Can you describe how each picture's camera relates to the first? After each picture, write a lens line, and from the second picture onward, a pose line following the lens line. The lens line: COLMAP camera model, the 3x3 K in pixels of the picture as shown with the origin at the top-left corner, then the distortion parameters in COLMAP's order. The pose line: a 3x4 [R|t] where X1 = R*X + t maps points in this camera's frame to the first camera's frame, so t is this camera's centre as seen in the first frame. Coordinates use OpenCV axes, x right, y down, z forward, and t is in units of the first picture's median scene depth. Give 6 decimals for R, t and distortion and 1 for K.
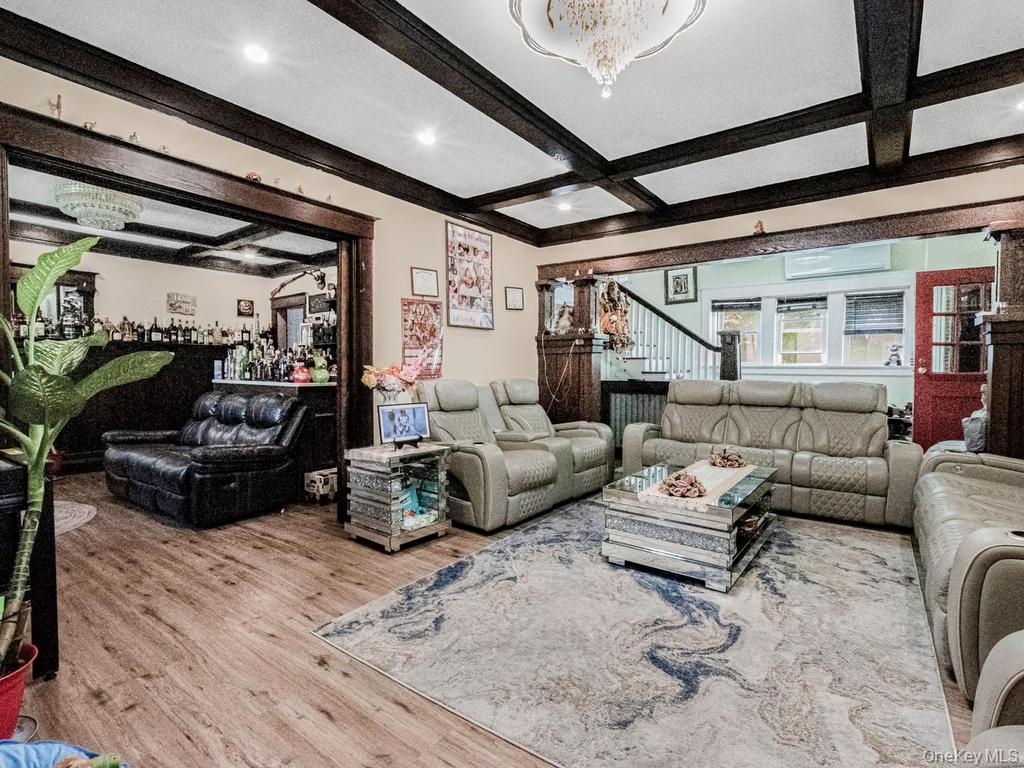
lens RADIAL K [[515.1, 0, 512.0], [0, 515.1, 384.0], [0, 0, 1]] dist [-0.001147, -0.000124]
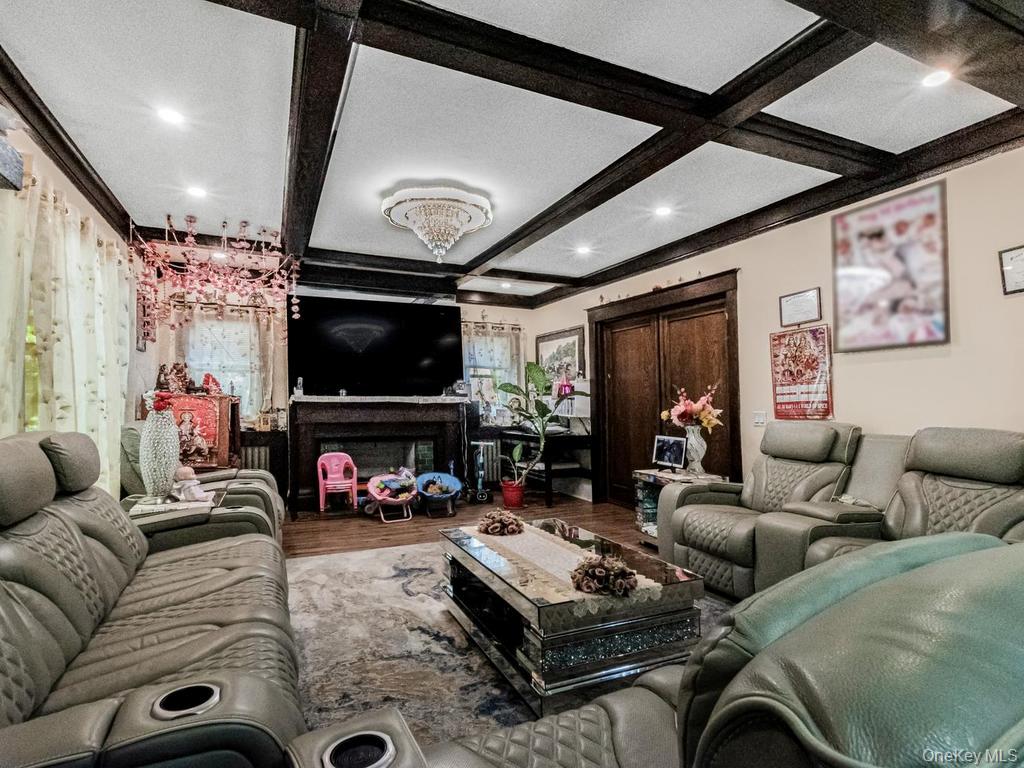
lens RADIAL K [[515.1, 0, 512.0], [0, 515.1, 384.0], [0, 0, 1]] dist [-0.001147, -0.000124]
pose [[-0.481745, -0.049864, -0.874891, 0.918967], [-0.045336, 0.998461, -0.031944, -0.023210], [0.875138, 0.024275, -0.483265, 1.137946]]
